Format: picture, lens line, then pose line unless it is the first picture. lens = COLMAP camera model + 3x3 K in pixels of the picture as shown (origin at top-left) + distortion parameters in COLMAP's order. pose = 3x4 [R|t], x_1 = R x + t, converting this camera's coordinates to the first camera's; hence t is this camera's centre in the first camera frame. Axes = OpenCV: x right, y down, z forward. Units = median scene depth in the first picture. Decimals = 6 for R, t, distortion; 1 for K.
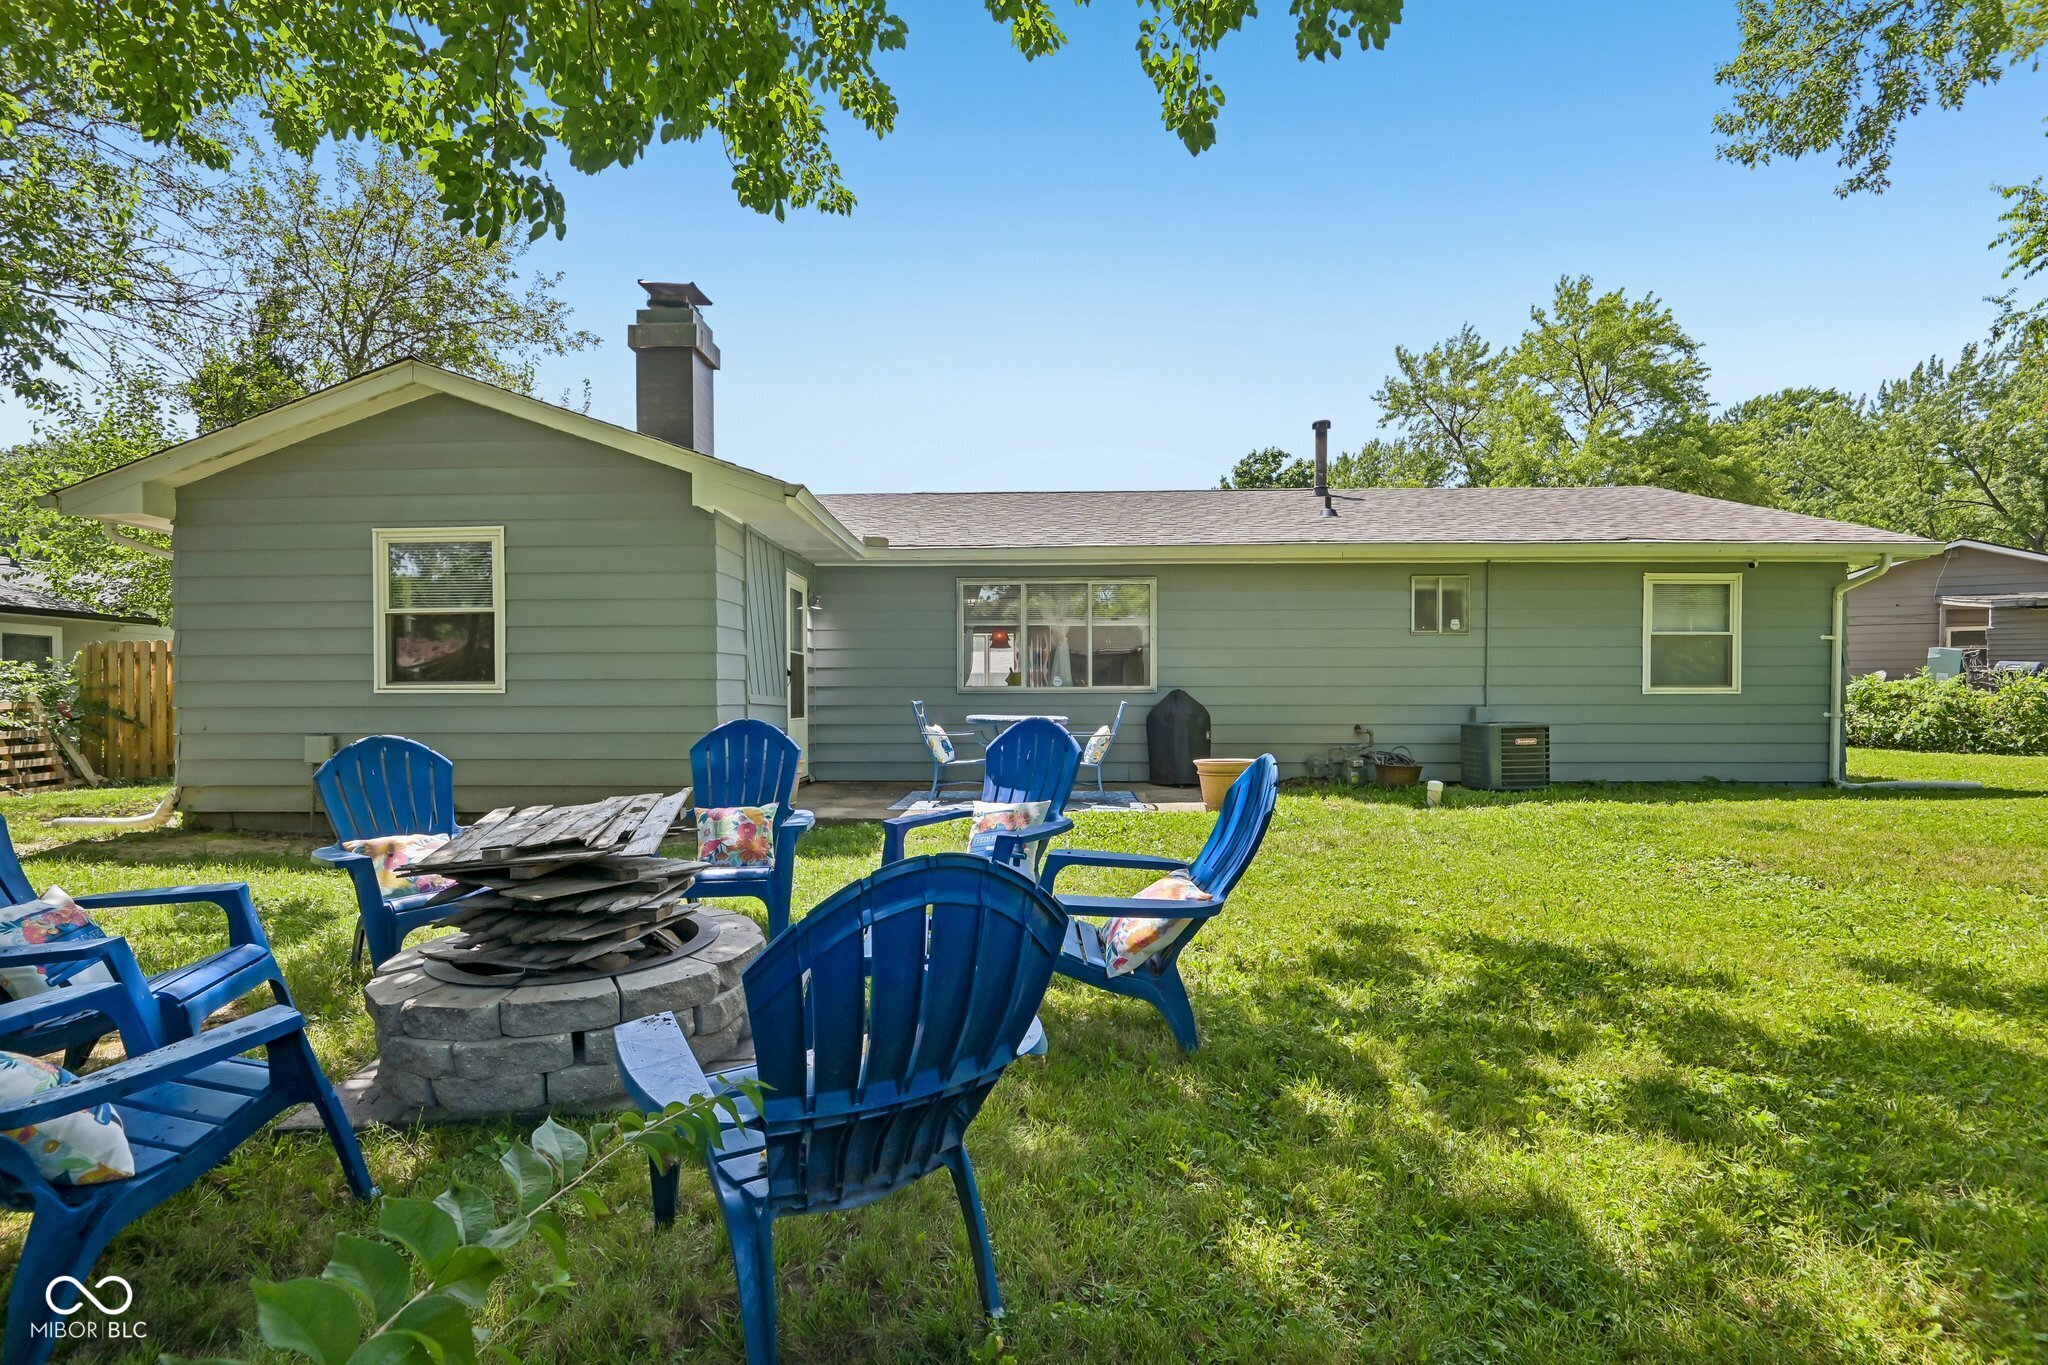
lens RADIAL K [[963.0, 0, 1019.9], [0, 963.0, 701.6], [0, 0, 1]] dist [-0.020504, -0.002051]
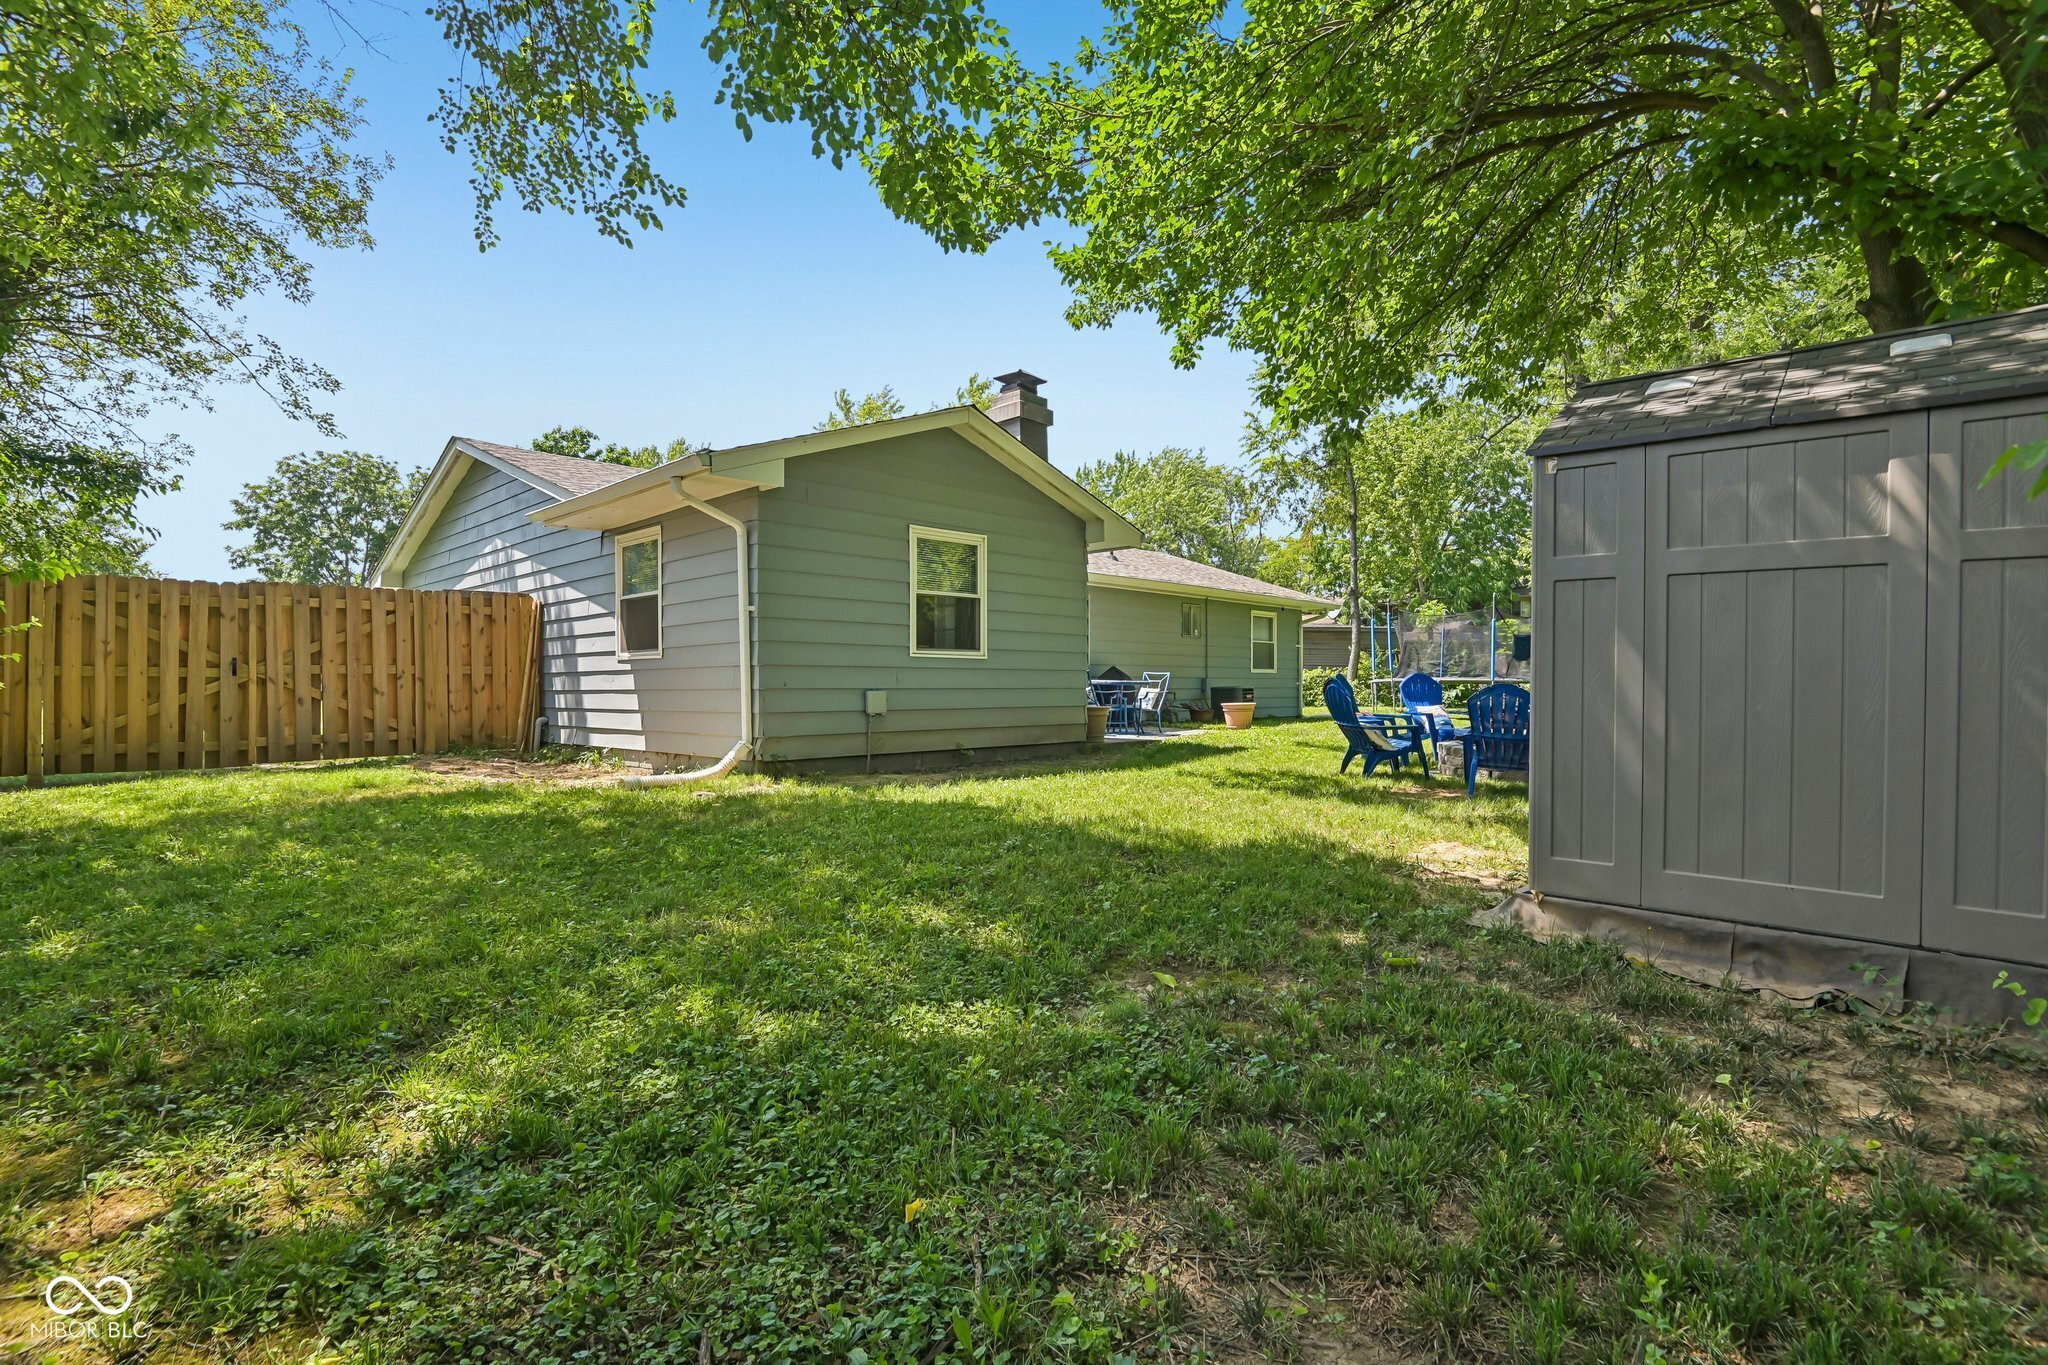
lens RADIAL K [[963.0, 0, 1017.4], [0, 963.0, 683.6], [0, 0, 1]] dist [-0.020504, -0.002051]
pose [[0.684289, 0.004385, 0.729198, -1.445856], [-0.000780, 0.999986, -0.005282, 0.031918], [-0.729211, 0.003046, 0.684283, 0.032834]]
